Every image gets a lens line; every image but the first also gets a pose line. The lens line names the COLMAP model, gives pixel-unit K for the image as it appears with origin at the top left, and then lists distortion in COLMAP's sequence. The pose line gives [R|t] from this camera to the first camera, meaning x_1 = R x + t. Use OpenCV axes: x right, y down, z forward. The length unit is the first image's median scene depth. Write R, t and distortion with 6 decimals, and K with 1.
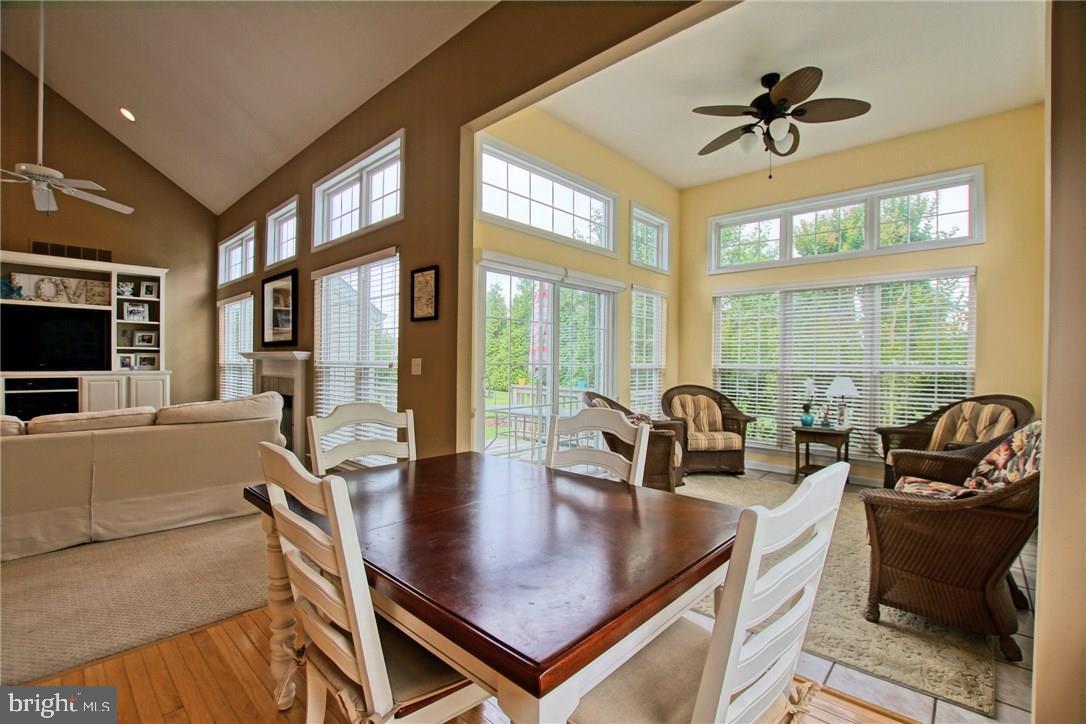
lens RADIAL K [[484.1, 0, 544.7], [0, 484.1, 365.7], [0, 0, 1]] dist [-0.021486, 0.000601]
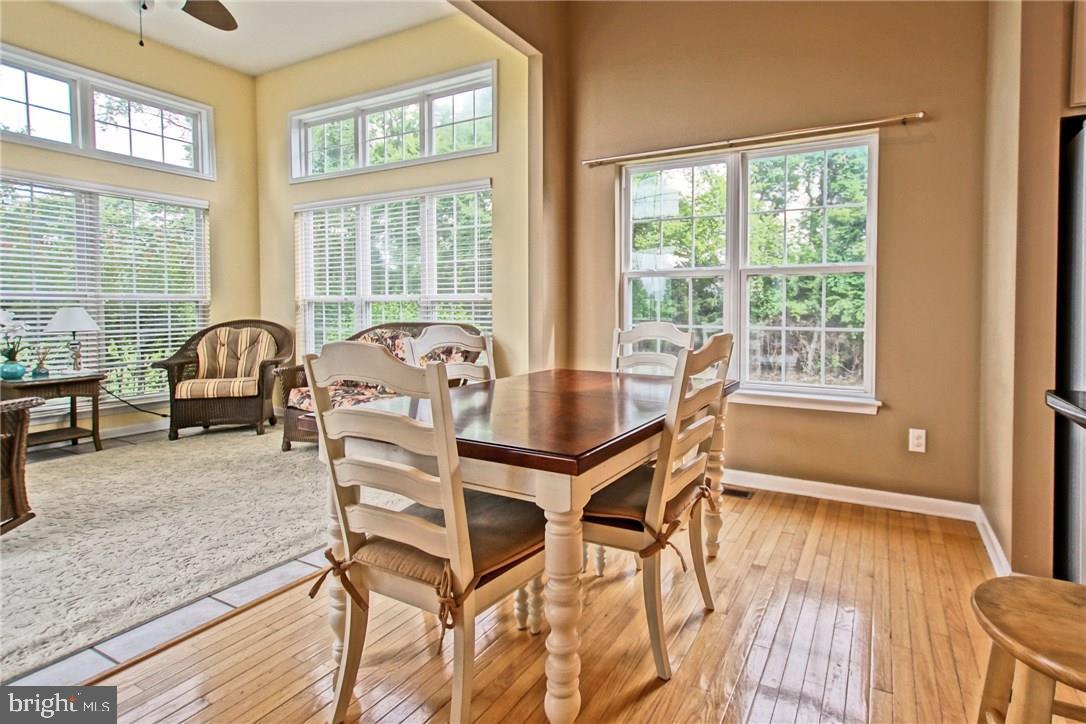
lens RADIAL K [[530.8, 0, 618.8], [0, 530.8, 314.4], [0, 0, 1]] dist [0.005898, 0.003476]
pose [[-0.279686, -0.028805, 0.959659, -0.496264], [0.000060, 0.999549, 0.030020, 0.008929], [-0.960091, 0.008453, -0.279558, 0.442747]]
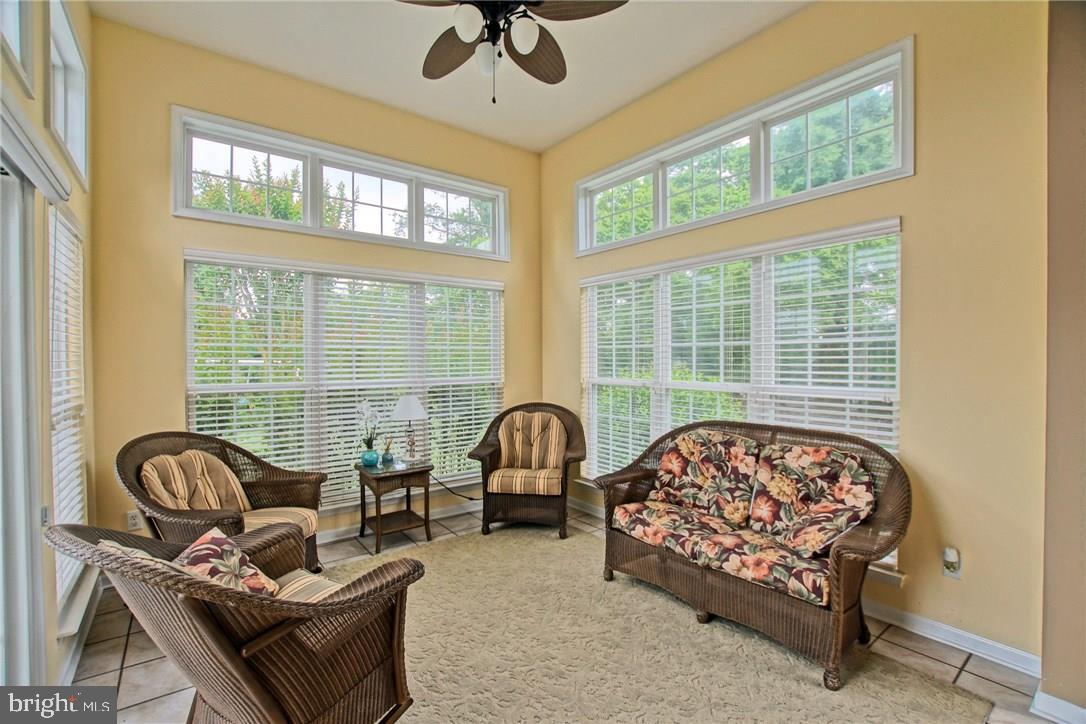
lens RADIAL K [[484.1, 0, 548.9], [0, 484.1, 361.7], [0, 0, 1]] dist [-0.021486, 0.000601]
pose [[0.166779, -0.017035, 0.985847, -0.139878], [0.008343, 0.999839, 0.015865, -0.047951], [-0.985959, 0.005579, 0.166894, 0.706541]]
